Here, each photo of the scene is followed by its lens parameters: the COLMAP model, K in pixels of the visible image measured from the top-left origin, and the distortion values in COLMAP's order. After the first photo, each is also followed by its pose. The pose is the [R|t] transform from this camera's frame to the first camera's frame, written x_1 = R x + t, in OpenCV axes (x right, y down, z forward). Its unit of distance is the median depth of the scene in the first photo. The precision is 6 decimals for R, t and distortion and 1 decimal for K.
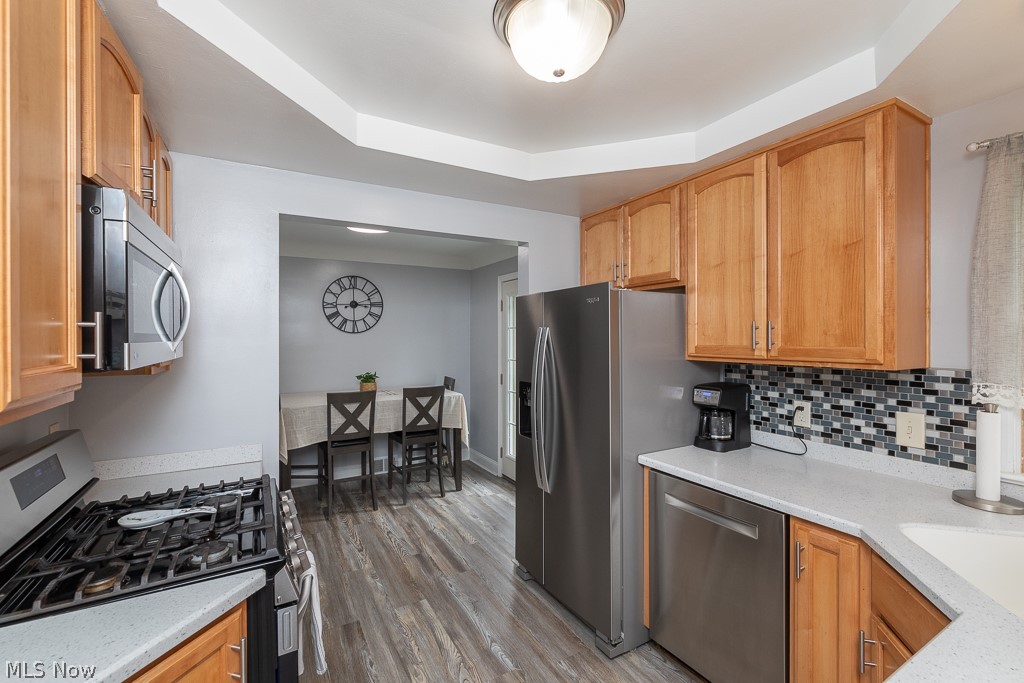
lens RADIAL K [[439.6, 0, 512.0], [0, 439.6, 341.5], [0, 0, 1]] dist [0.001276, 0.000082]
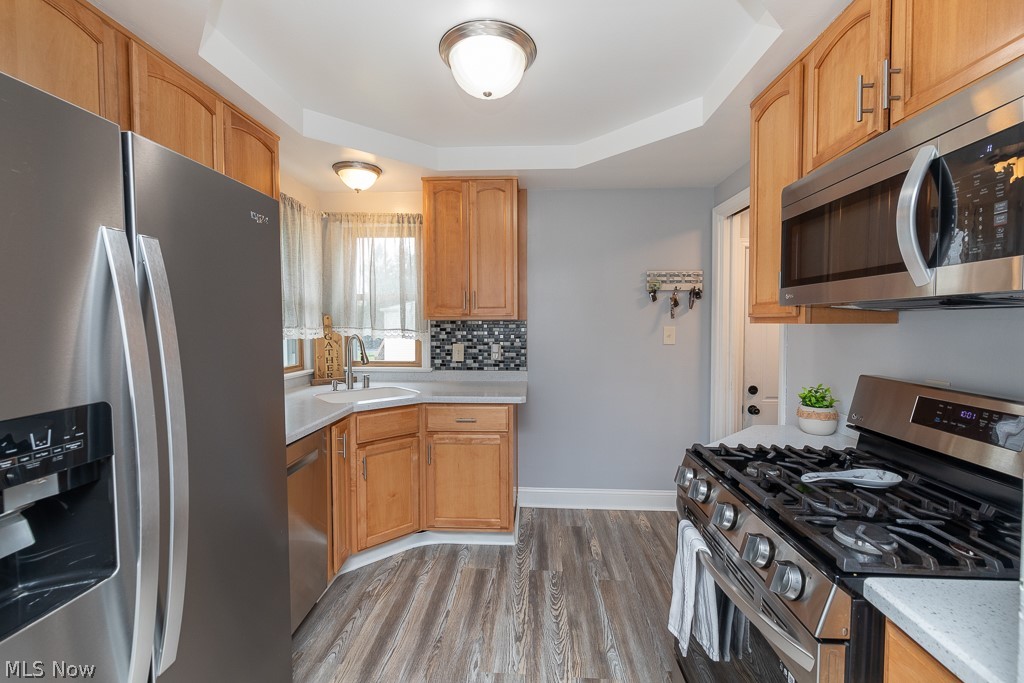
lens RADIAL K [[458.7, 0, 510.1], [0, 458.7, 336.3], [0, 0, 1]] dist [0.000440, -0.000047]
pose [[-0.840297, -0.019476, 0.541776, -0.437858], [0.003049, 0.999169, 0.040649, 0.039527], [-0.542118, 0.035809, -0.839539, 1.312678]]
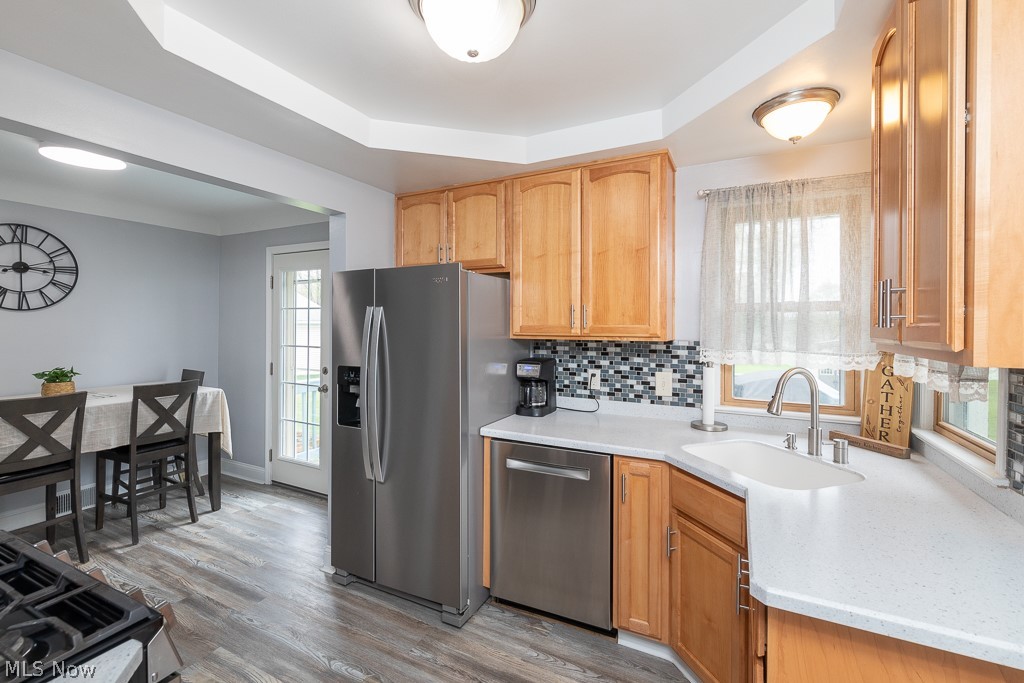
lens RADIAL K [[447.6, 0, 510.3], [0, 447.6, 327.6], [0, 0, 1]] dist [0.000953, 0.000035]
pose [[0.836154, 0.002427, 0.548490, -0.237450], [-0.000741, 0.999994, -0.003295, 0.018592], [-0.548495, 0.002348, 0.836151, 0.050191]]
